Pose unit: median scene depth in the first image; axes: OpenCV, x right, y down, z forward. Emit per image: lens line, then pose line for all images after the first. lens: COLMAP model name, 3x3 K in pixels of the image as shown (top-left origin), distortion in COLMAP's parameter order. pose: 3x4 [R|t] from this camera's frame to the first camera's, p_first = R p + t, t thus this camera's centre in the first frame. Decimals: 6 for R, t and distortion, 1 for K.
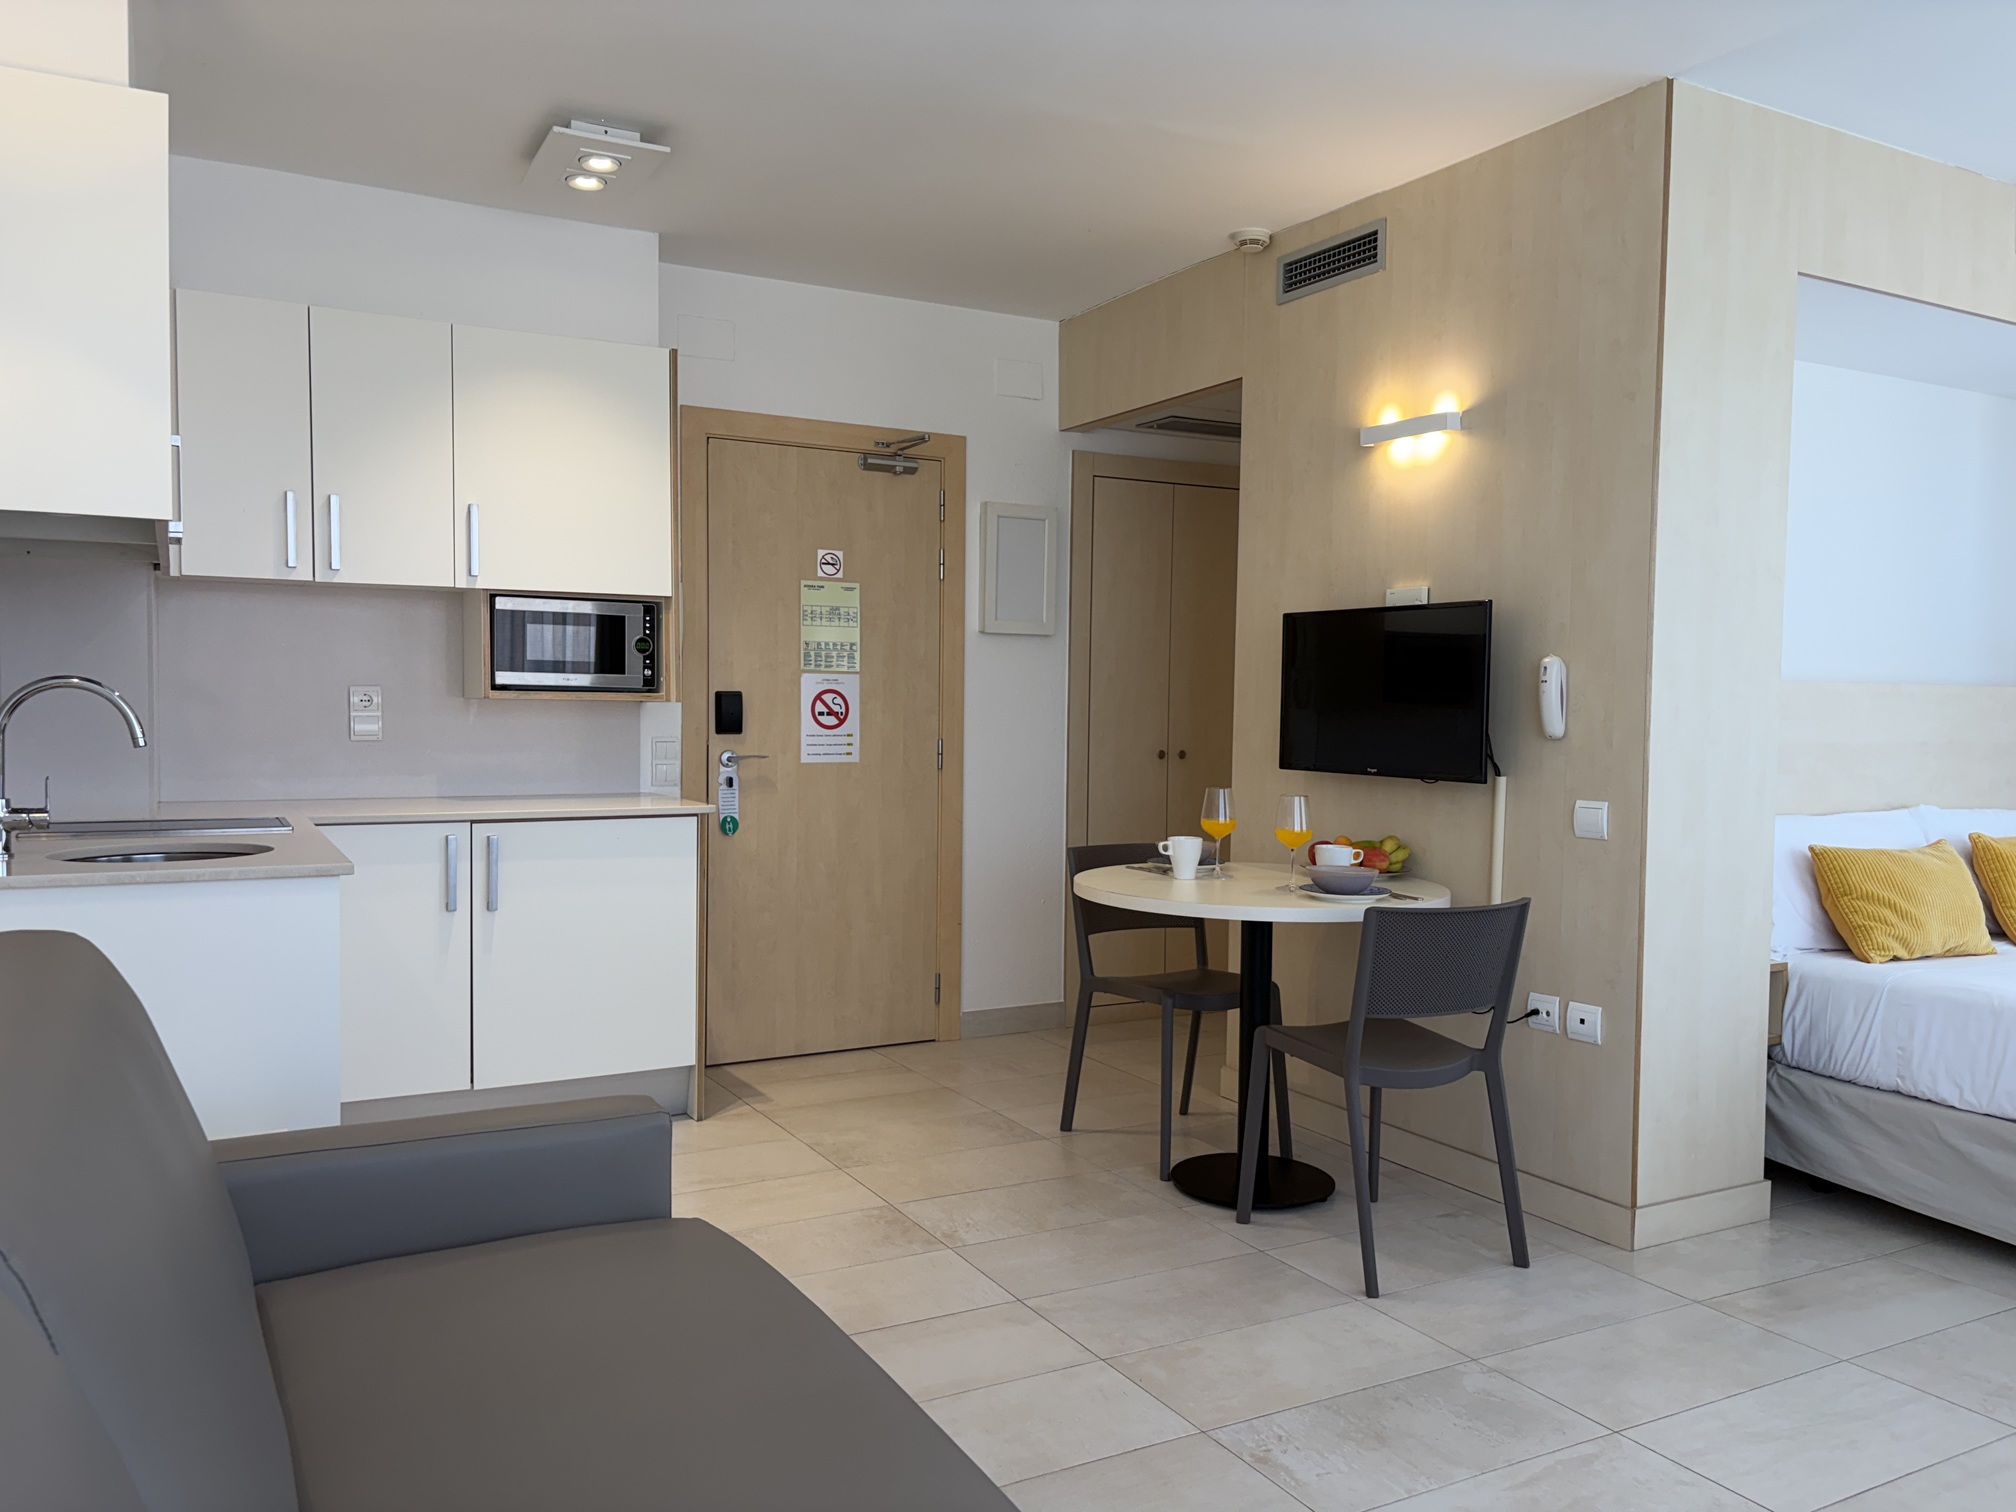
lens RADIAL K [[1538.1, 0, 997.9], [0, 1538.1, 763.5], [0, 0, 1]] dist [0.049650, -0.044611]
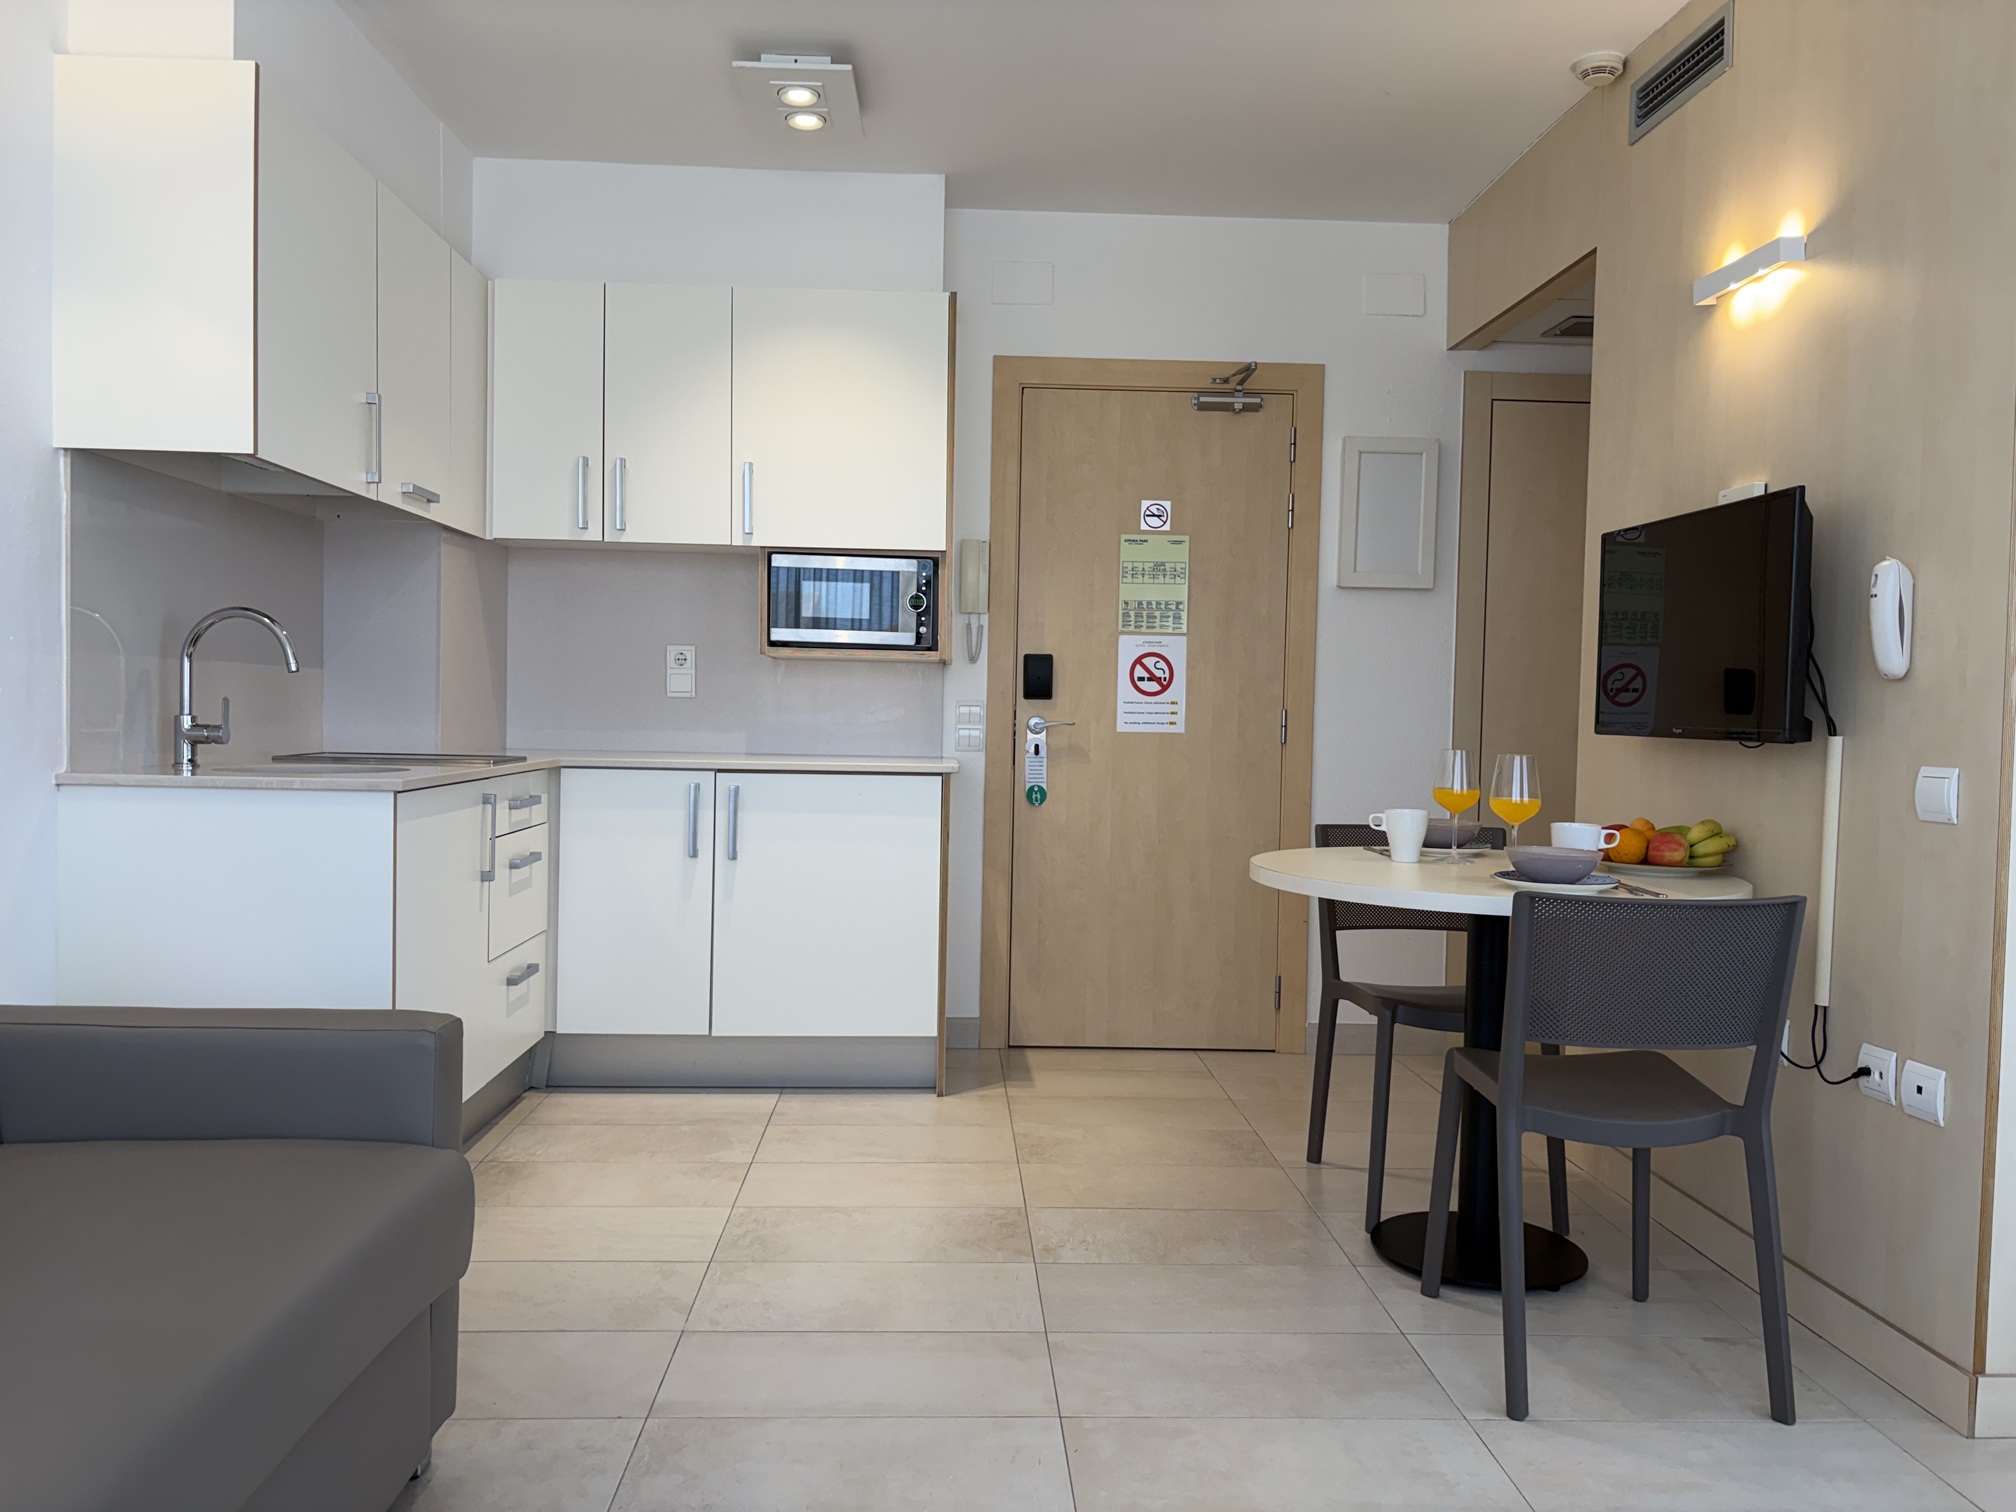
lens RADIAL K [[1538.1, 0, 1003.3], [0, 1538.1, 760.3], [0, 0, 1]] dist [0.049650, -0.044611]
pose [[0.896104, 0.021446, -0.443325, 0.267613], [-0.028376, 0.999557, -0.009004, 0.032856], [0.442936, 0.020648, 0.896316, 0.169542]]
